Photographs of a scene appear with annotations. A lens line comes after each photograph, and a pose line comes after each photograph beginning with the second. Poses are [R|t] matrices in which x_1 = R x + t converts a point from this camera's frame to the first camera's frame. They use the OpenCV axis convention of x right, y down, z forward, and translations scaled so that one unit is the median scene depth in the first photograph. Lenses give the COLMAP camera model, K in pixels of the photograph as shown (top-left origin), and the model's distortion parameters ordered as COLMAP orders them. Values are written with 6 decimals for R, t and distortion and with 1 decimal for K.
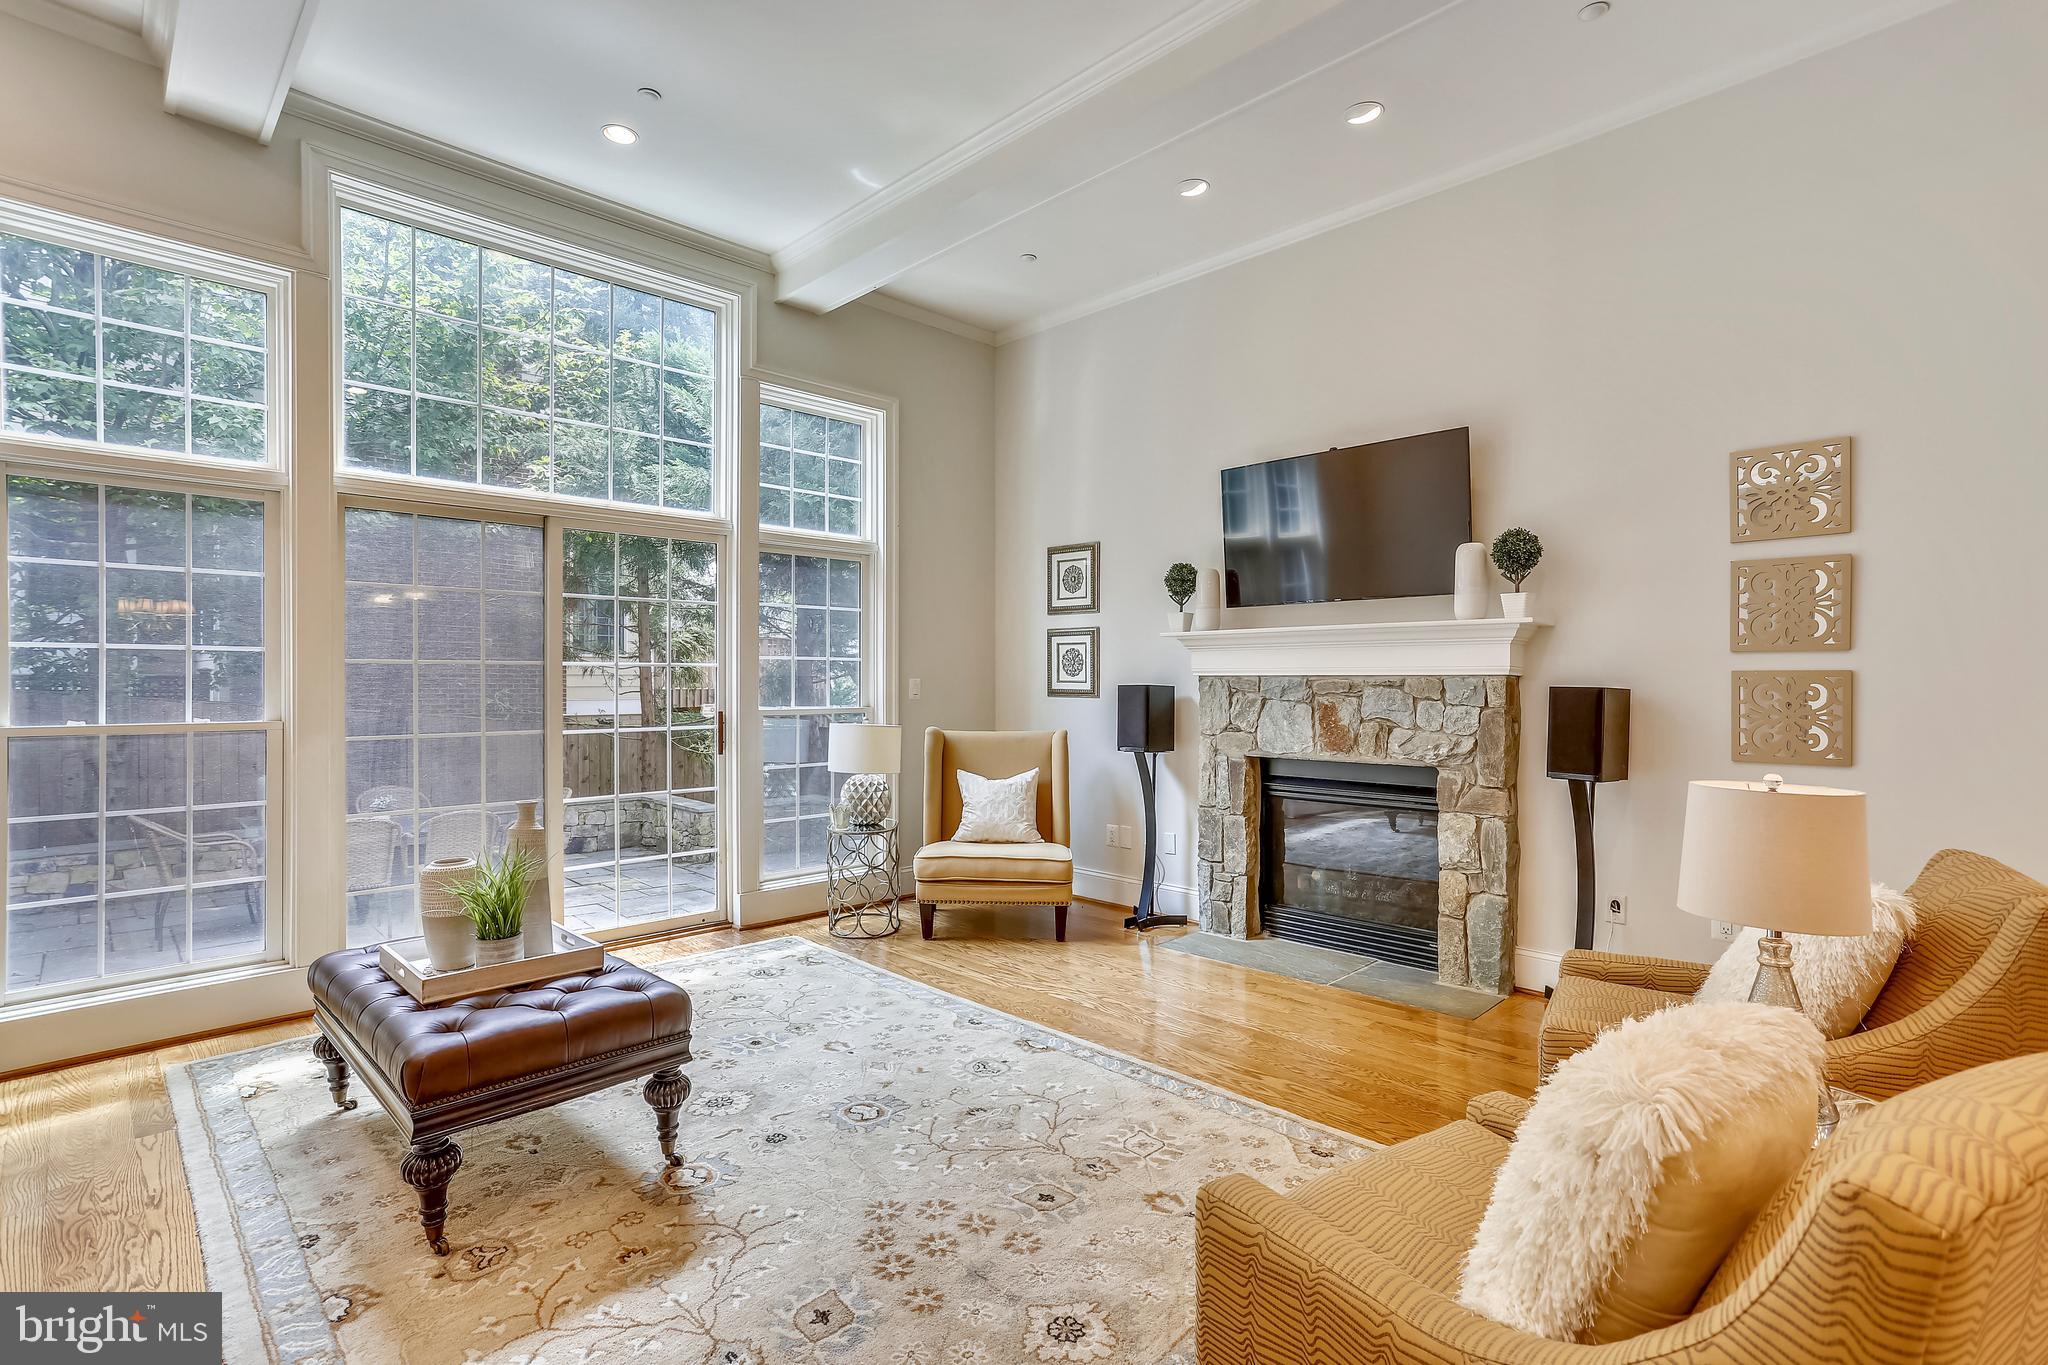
lens RADIAL K [[971.3, 0, 1024.0], [0, 971.3, 682.5], [0, 0, 1]] dist [-0.048944, 0.030106]
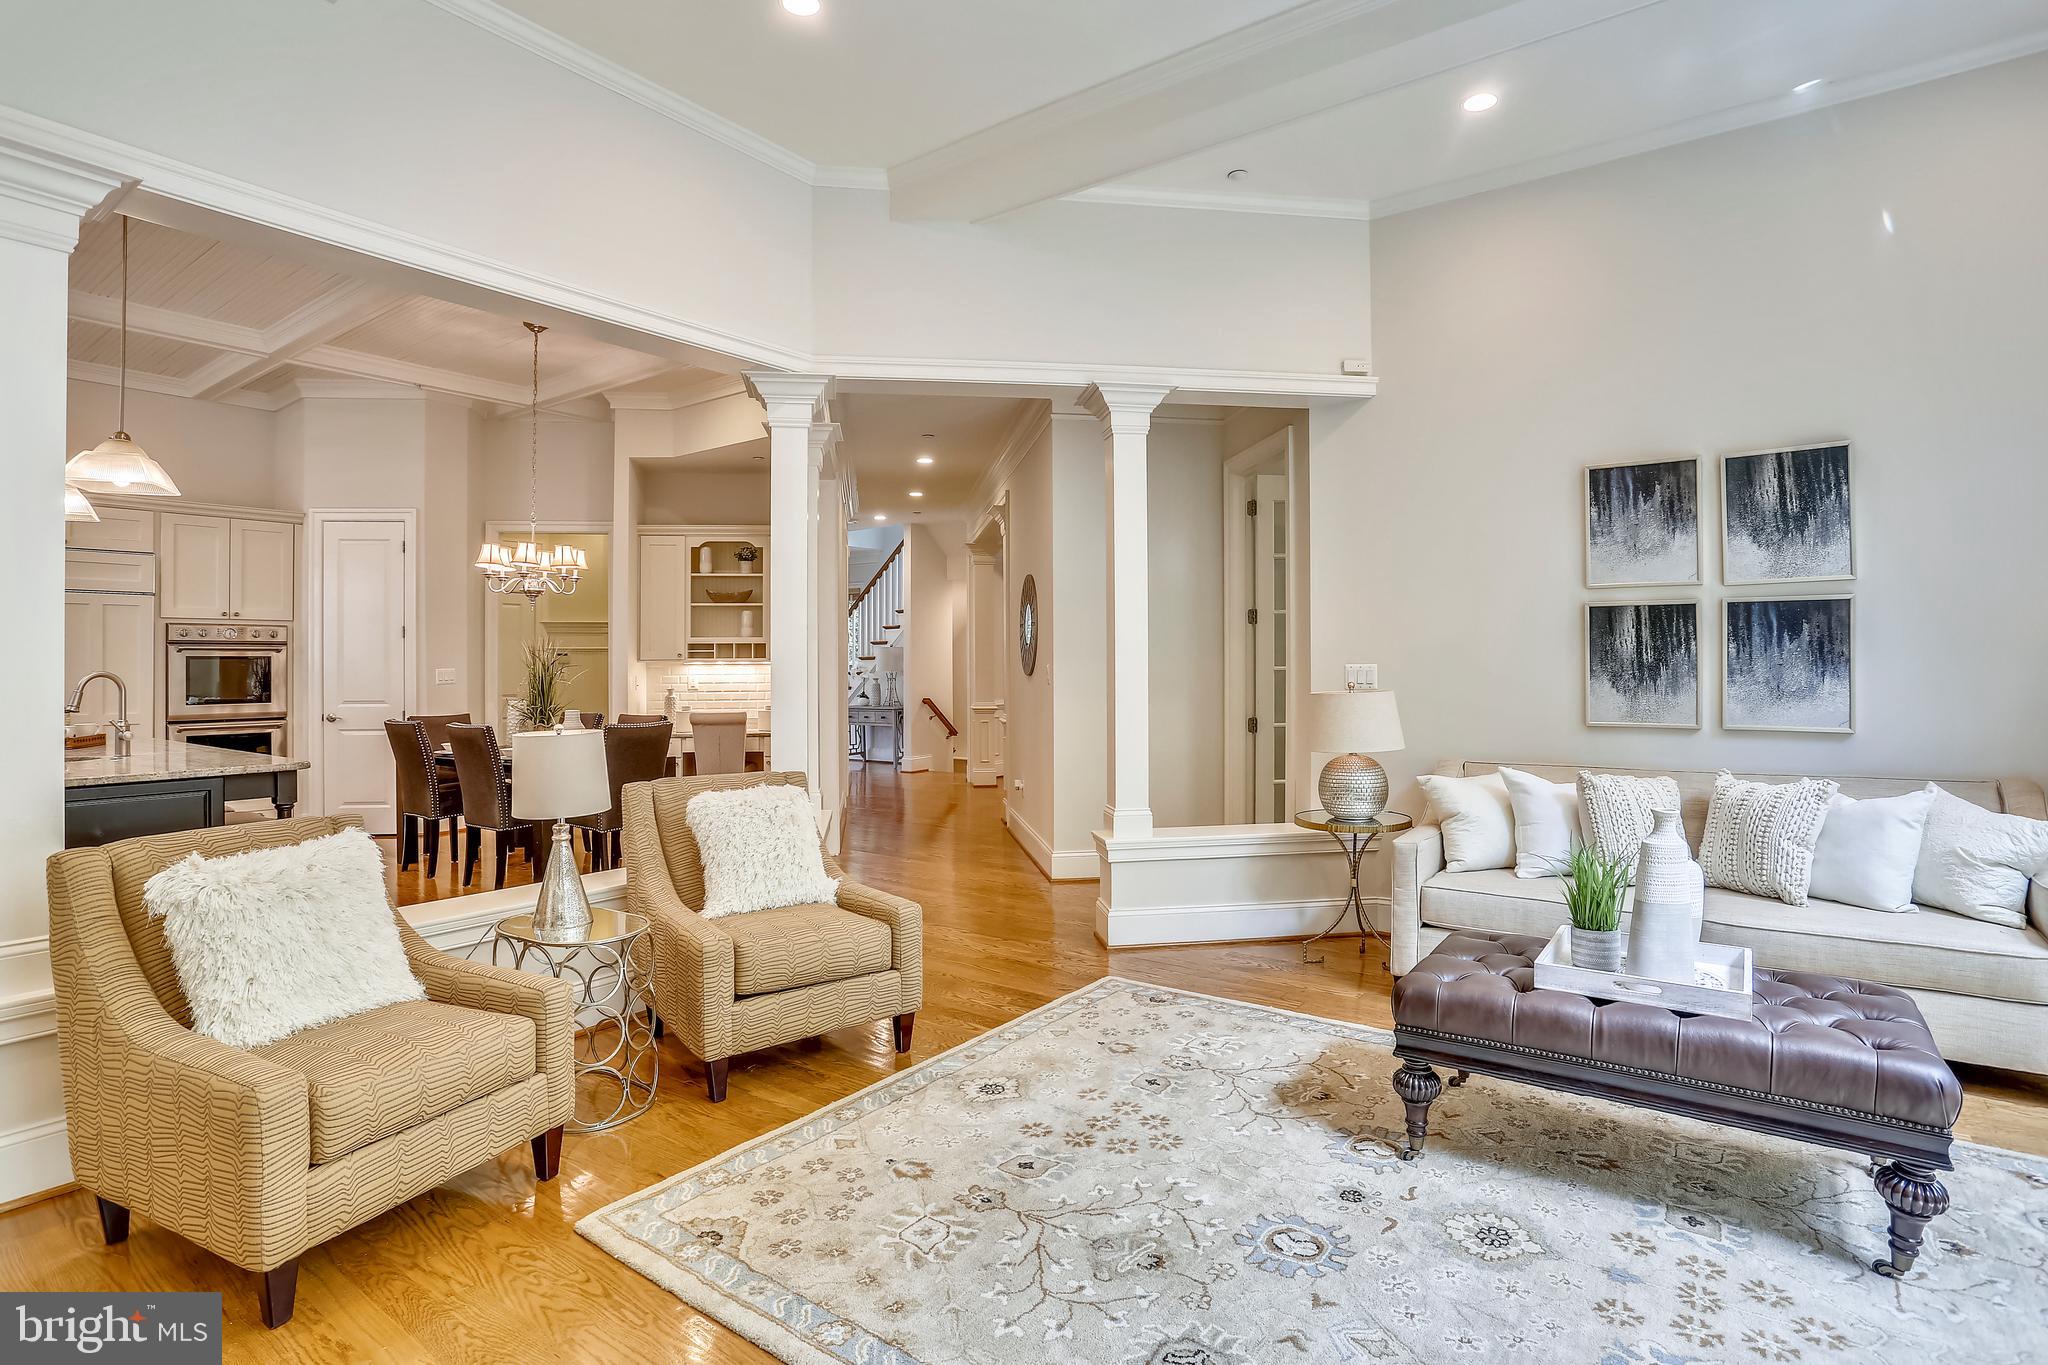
lens RADIAL K [[1027.0, 0, 1027.3], [0, 1027.0, 653.4], [0, 0, 1]] dist [-0.078514, 0.033767]
pose [[-0.987901, 0.002377, -0.155069, 0.103062], [0.003764, 0.999955, -0.008651, -0.003811], [0.155042, -0.009130, -0.987866, 1.132414]]
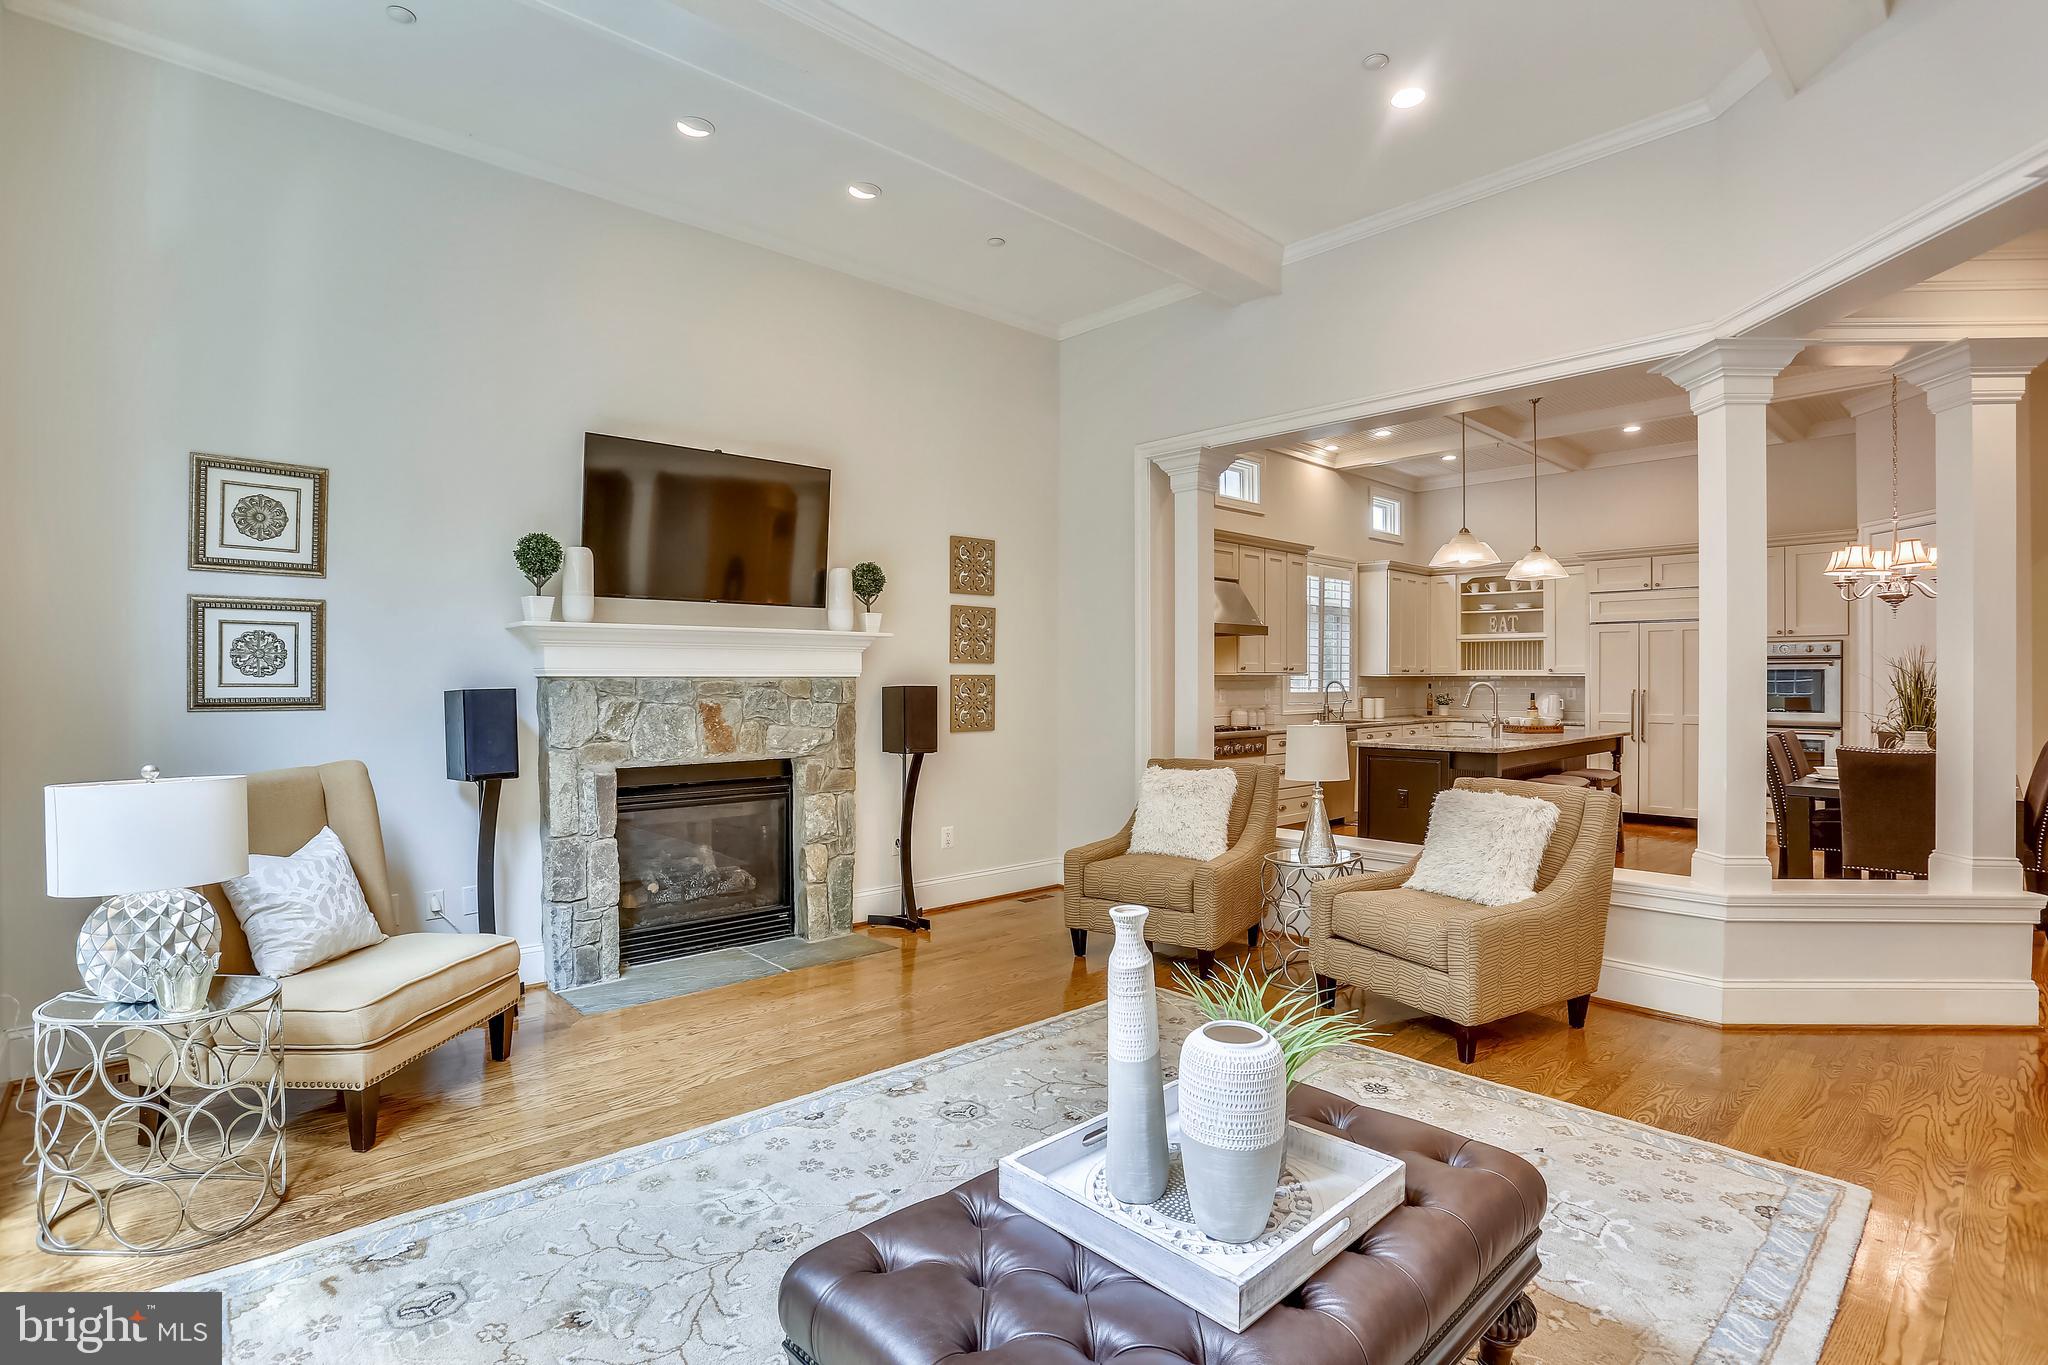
lens RADIAL K [[991.2, 0, 1002.5], [0, 991.2, 682.8], [0, 0, 1]] dist [-0.071337, 0.031827]
pose [[0.049088, -0.005830, 0.998777, -0.696151], [0.001870, 0.999982, 0.005745, -0.006551], [-0.998793, 0.001586, 0.049098, 0.667973]]
